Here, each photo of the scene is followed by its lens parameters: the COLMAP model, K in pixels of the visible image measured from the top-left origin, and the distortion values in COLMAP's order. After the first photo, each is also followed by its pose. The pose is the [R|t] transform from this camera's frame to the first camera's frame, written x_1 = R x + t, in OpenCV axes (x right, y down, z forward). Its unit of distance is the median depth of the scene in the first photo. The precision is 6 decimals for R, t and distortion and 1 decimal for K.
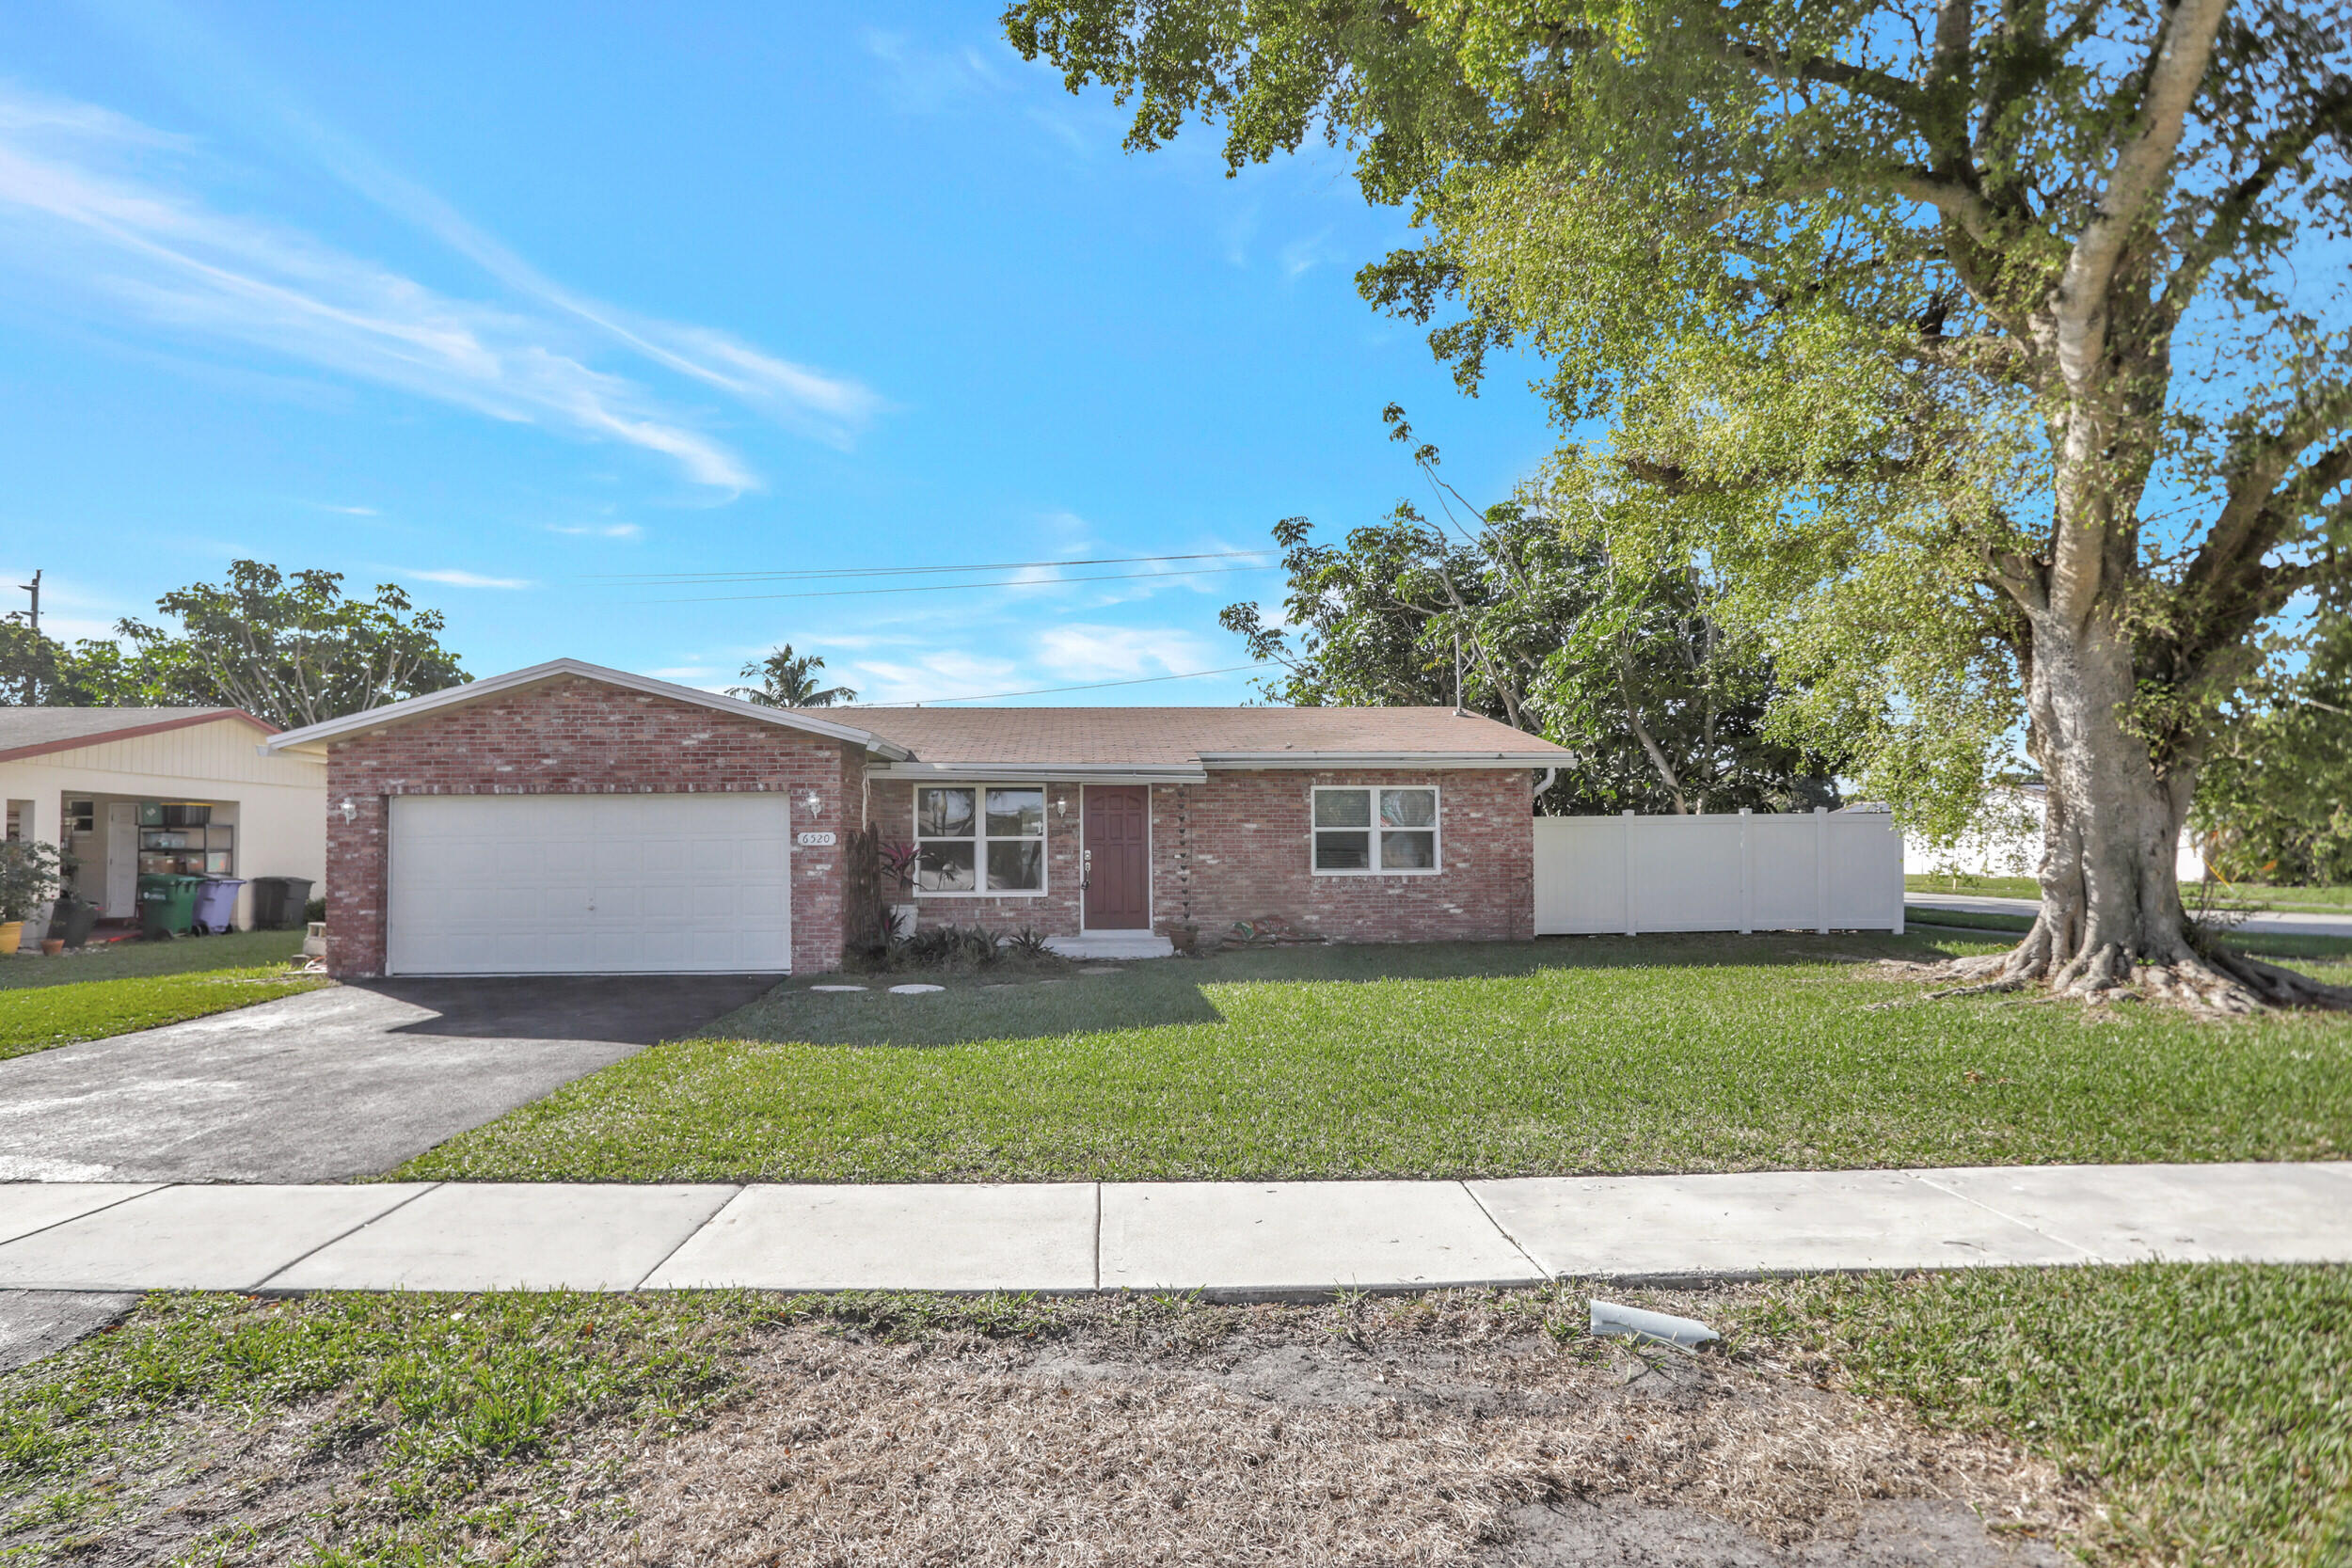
lens RADIAL K [[1172.1, 0, 1173.2], [0, 1172.1, 785.2], [0, 0, 1]] dist [-0.017689, 0.007113]
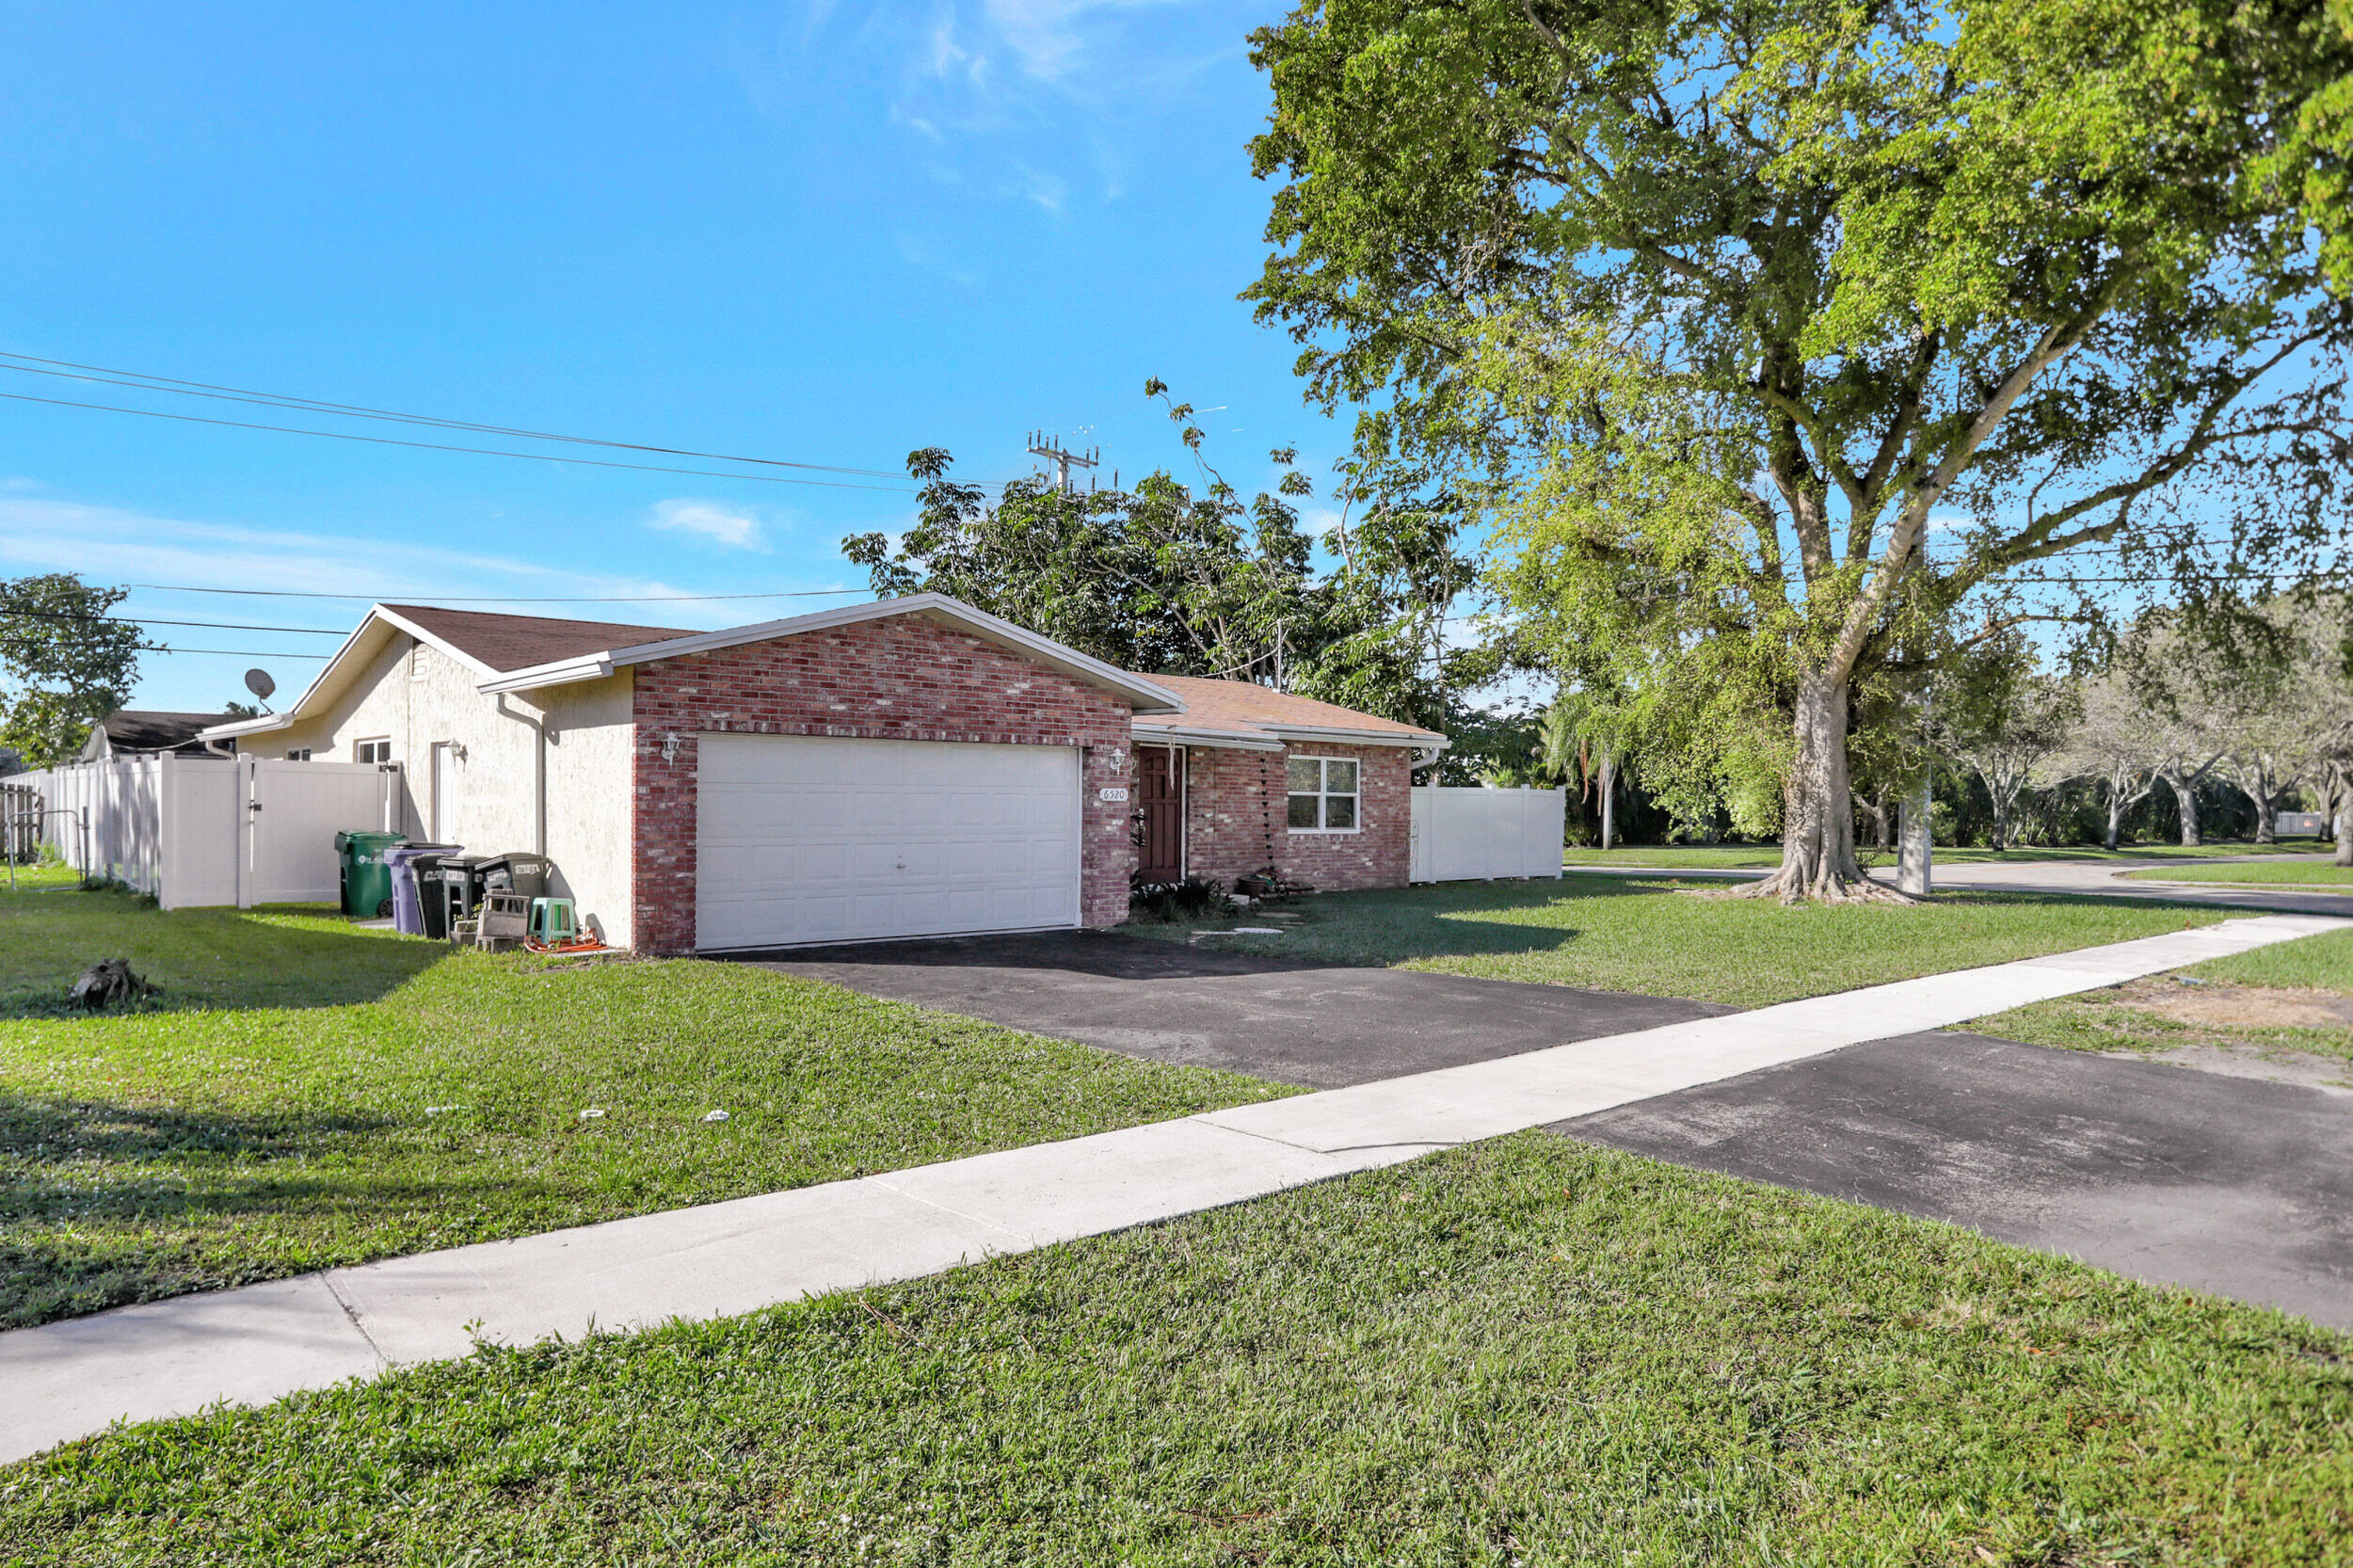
lens RADIAL K [[1449.6, 0, 1178.4], [0, 1449.6, 794.2], [0, 0, 1]] dist [-0.010187, -0.000658]
pose [[0.759195, 0.020987, 0.650525, -1.078126], [-0.048009, 0.998563, 0.023813, 0.012551], [-0.649090, -0.049310, 0.759112, 0.007141]]
